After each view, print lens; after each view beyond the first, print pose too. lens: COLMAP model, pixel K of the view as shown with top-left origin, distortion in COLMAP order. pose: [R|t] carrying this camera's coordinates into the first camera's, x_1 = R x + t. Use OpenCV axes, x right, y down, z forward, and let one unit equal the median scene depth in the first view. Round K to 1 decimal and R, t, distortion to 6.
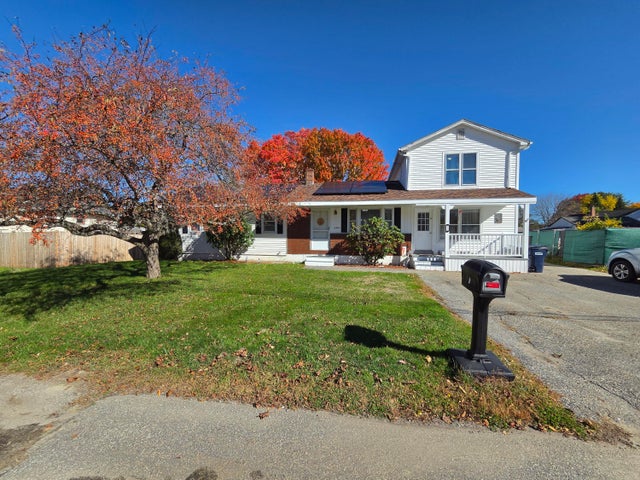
lens RADIAL K [[261.9, 0, 321.4], [0, 261.9, 240.6], [0, 0, 1]] dist [-0.007055, 0.001690]
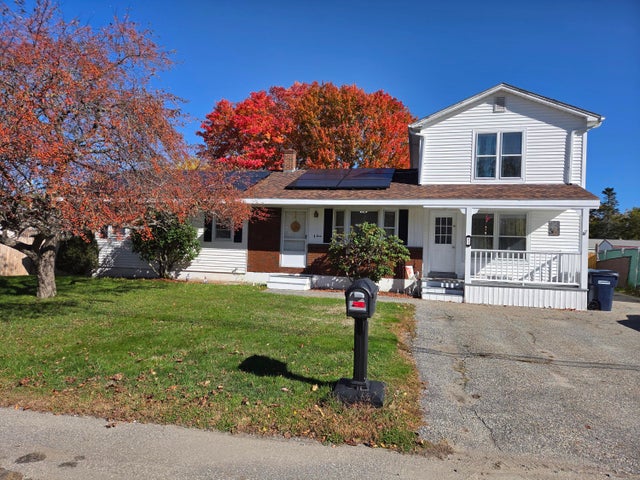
lens RADIAL K [[423.7, 0, 324.1], [0, 423.7, 239.0], [0, 0, 1]] dist [0.051392, -0.036101]
pose [[0.998595, 0.026506, -0.045891, 0.145495], [-0.028103, 0.999009, -0.034510, -0.003411], [0.044931, 0.035751, 0.998350, -0.142982]]
